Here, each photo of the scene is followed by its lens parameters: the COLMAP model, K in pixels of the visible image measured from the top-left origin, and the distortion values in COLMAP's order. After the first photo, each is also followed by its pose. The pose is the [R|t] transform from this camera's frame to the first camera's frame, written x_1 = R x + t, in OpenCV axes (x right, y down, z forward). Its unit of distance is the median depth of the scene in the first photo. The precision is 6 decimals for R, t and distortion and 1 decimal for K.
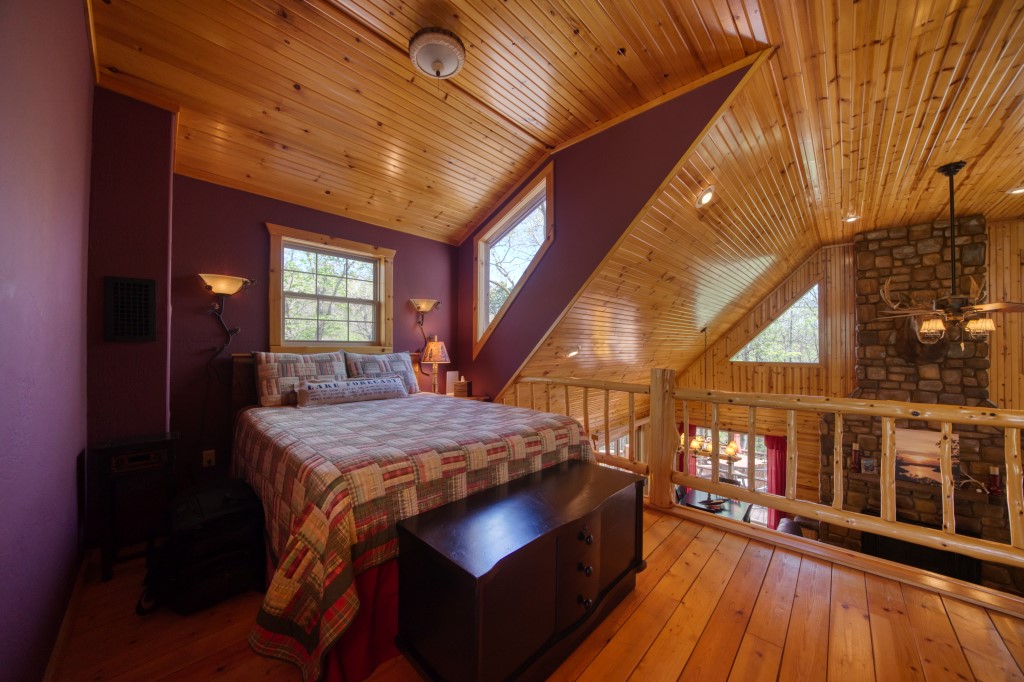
lens RADIAL K [[354.9, 0, 506.8], [0, 354.9, 343.2], [0, 0, 1]] dist [-0.026954, 0.002732]
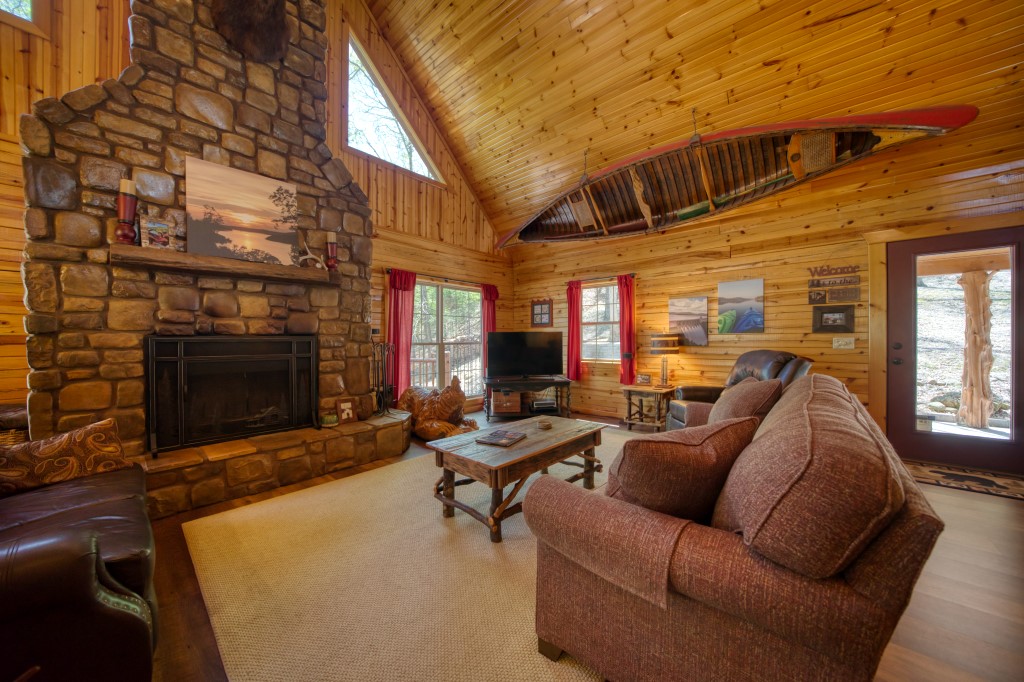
lens RADIAL K [[354.9, 0, 509.3], [0, 354.9, 342.4], [0, 0, 1]] dist [-0.026954, 0.002732]
pose [[-0.049811, -0.007795, 0.998728, 0.569355], [-0.005578, 0.999956, 0.007526, 0.494685], [-0.998743, -0.005196, -0.049852, 0.556245]]
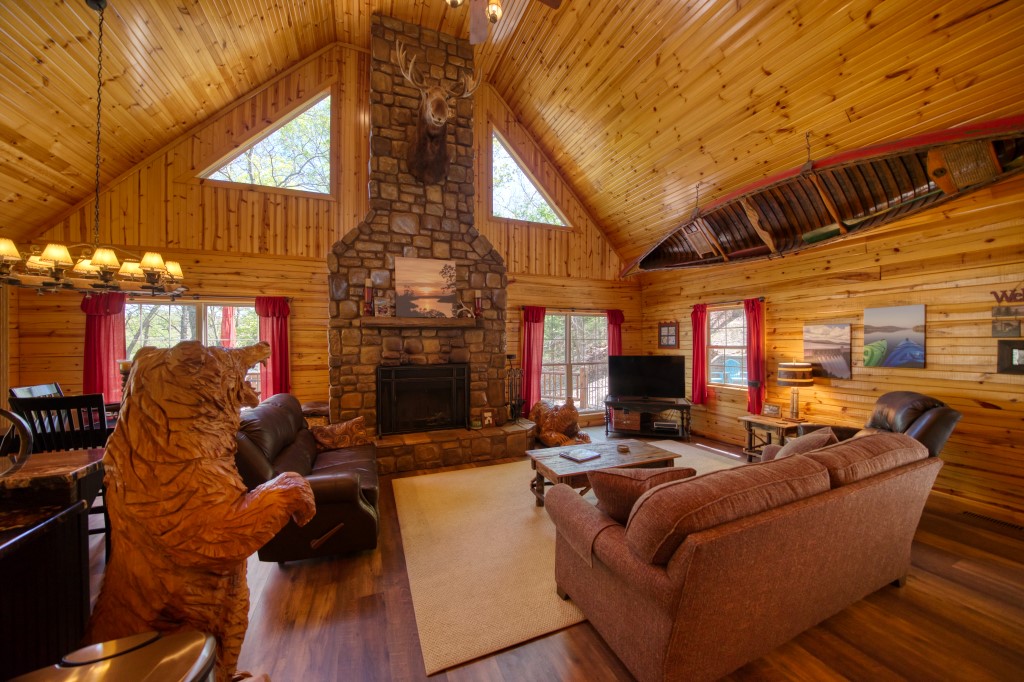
lens RADIAL K [[354.9, 0, 508.7], [0, 354.9, 342.5], [0, 0, 1]] dist [-0.026954, 0.002732]
pose [[0.394414, -0.003345, 0.918927, 0.431189], [-0.004942, 0.999971, 0.005761, 0.430384], [-0.918919, -0.006813, 0.394386, 0.423488]]
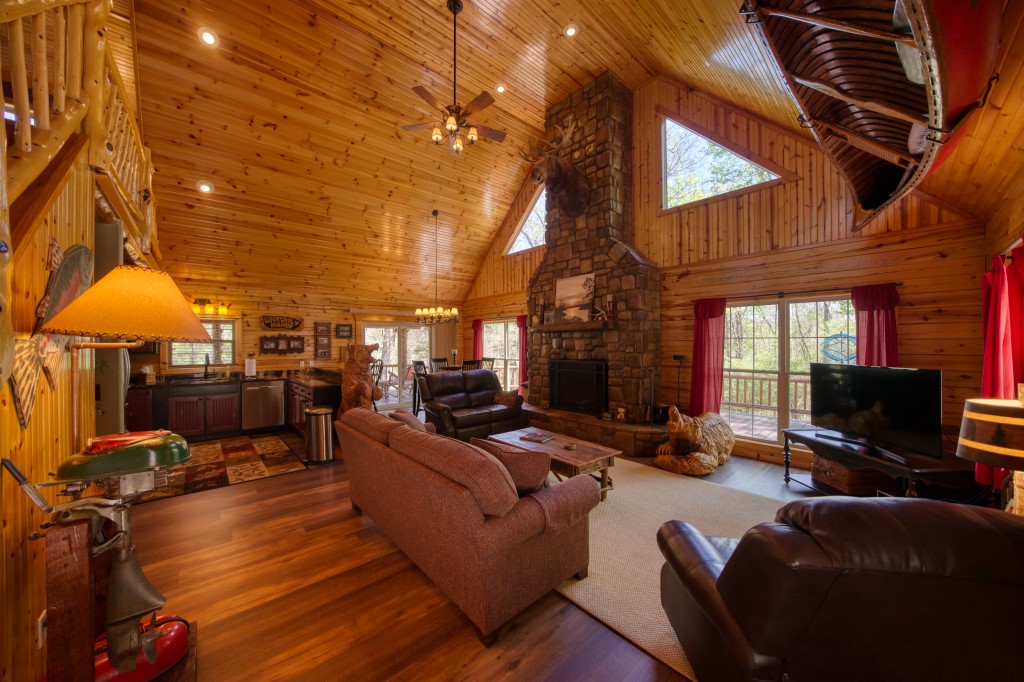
lens RADIAL K [[354.9, 0, 508.4], [0, 354.9, 343.2], [0, 0, 1]] dist [-0.026954, 0.002732]
pose [[0.997344, -0.006546, -0.072543, 1.003775], [0.007352, 0.999914, 0.010855, 0.426129], [0.072466, -0.011360, 0.997306, -0.146279]]
